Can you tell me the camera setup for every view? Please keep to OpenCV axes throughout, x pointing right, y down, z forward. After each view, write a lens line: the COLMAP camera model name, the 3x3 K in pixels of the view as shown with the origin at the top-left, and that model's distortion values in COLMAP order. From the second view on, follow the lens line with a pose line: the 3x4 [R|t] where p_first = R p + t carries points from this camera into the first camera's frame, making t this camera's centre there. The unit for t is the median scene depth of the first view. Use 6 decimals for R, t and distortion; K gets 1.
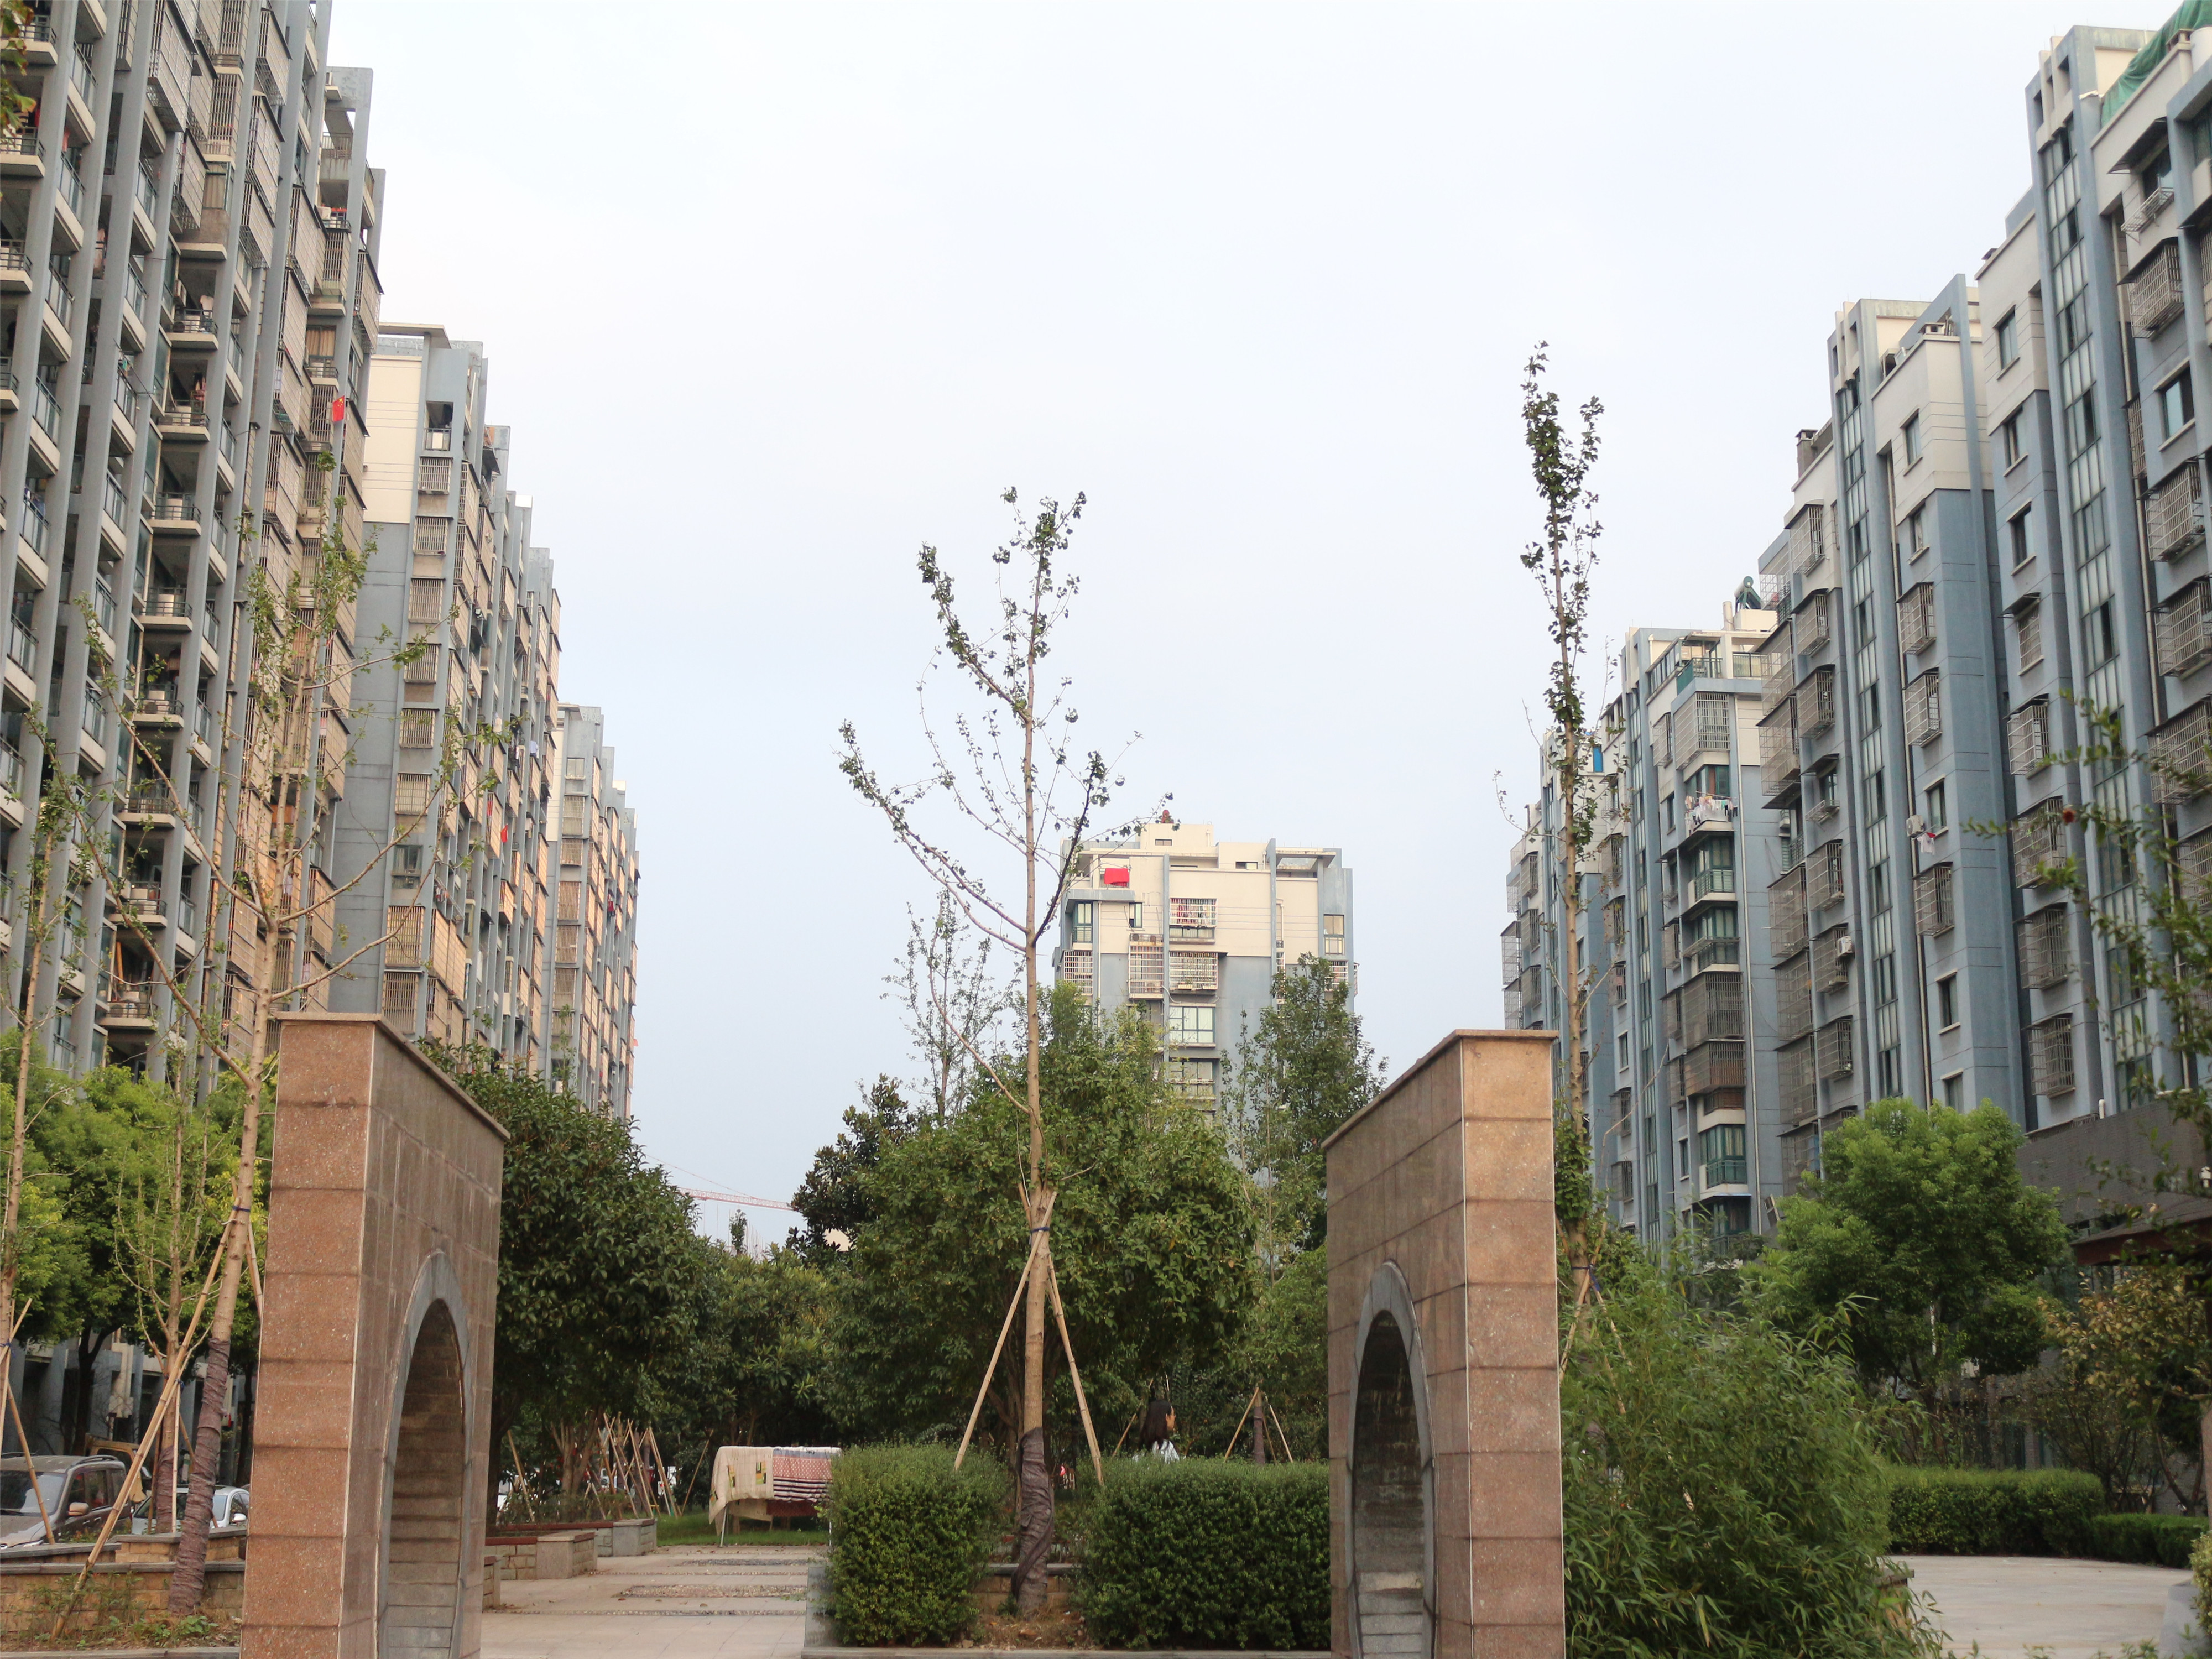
lens RADIAL K [[2641.1, 0, 1114.2], [0, 2641.1, 839.7], [0, 0, 1]] dist [-0.163791, 0.370973]
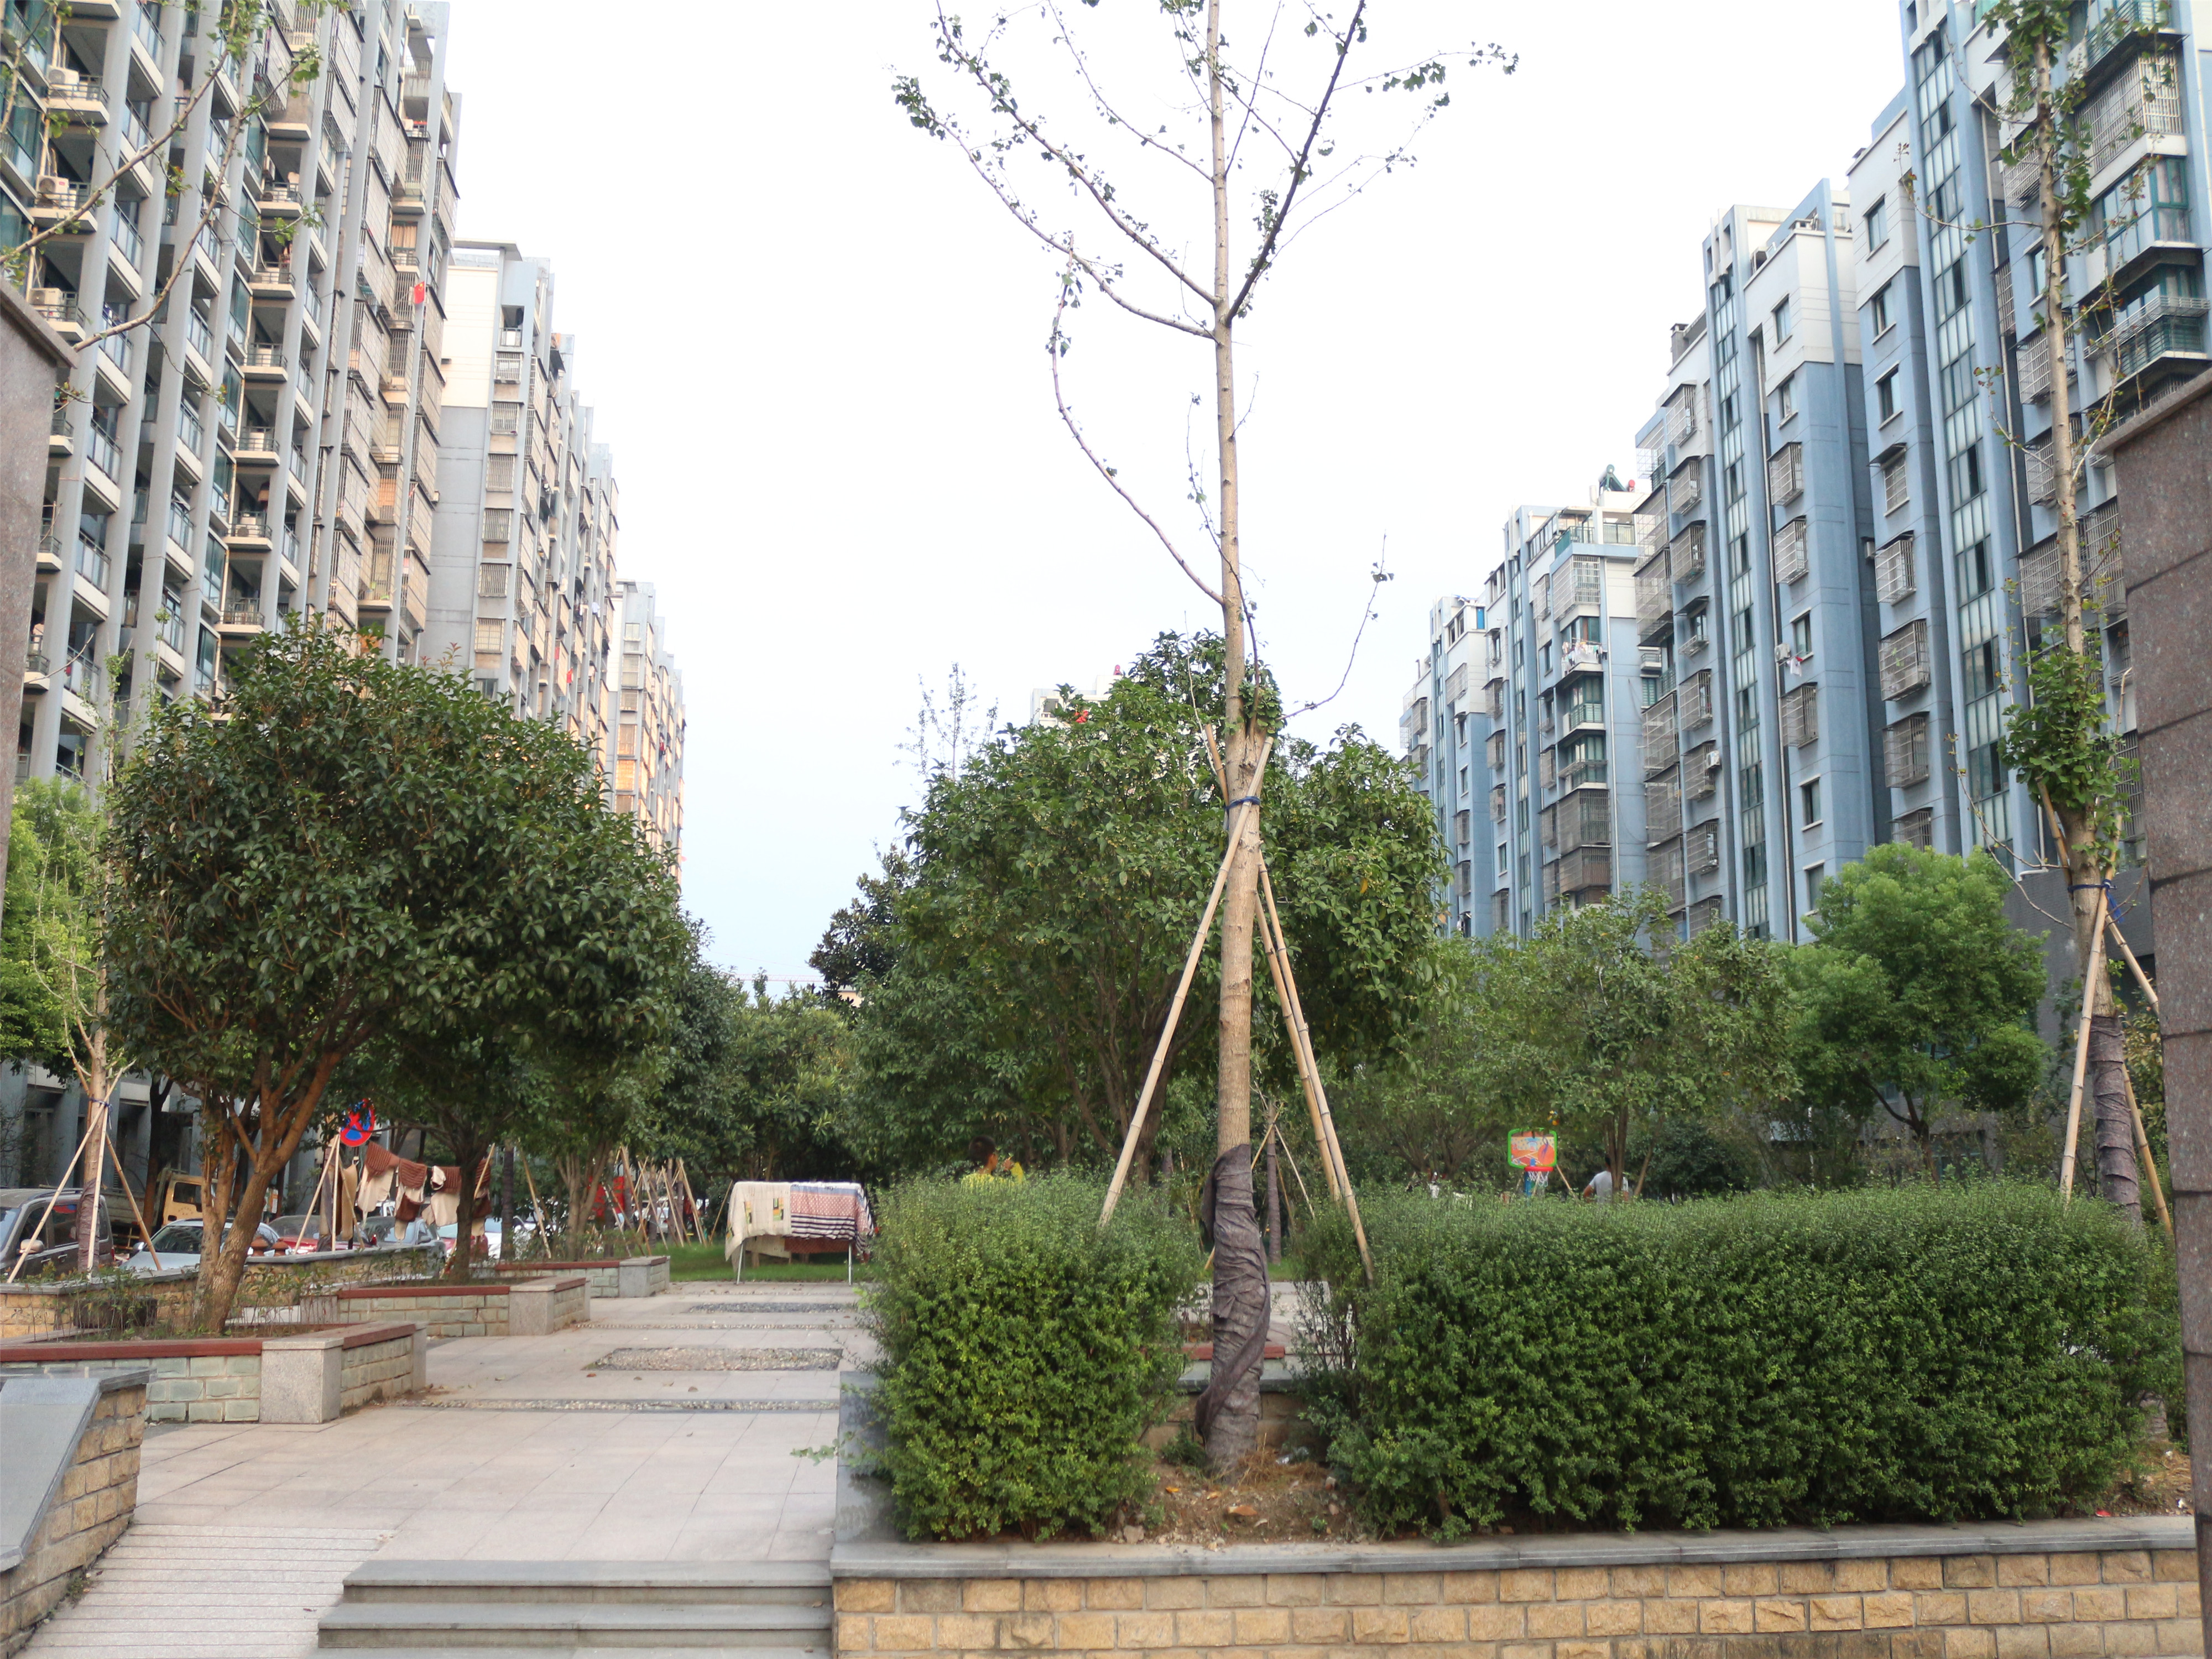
lens RADIAL K [[1992.8, 0, 1102.2], [0, 1992.8, 845.1], [0, 0, 1]] dist [-0.182250, 0.223135]
pose [[0.999681, 0.004775, 0.024817, -0.017843], [-0.006205, 0.998305, 0.057864, 0.033954], [-0.024499, -0.057999, 0.998016, 0.144922]]
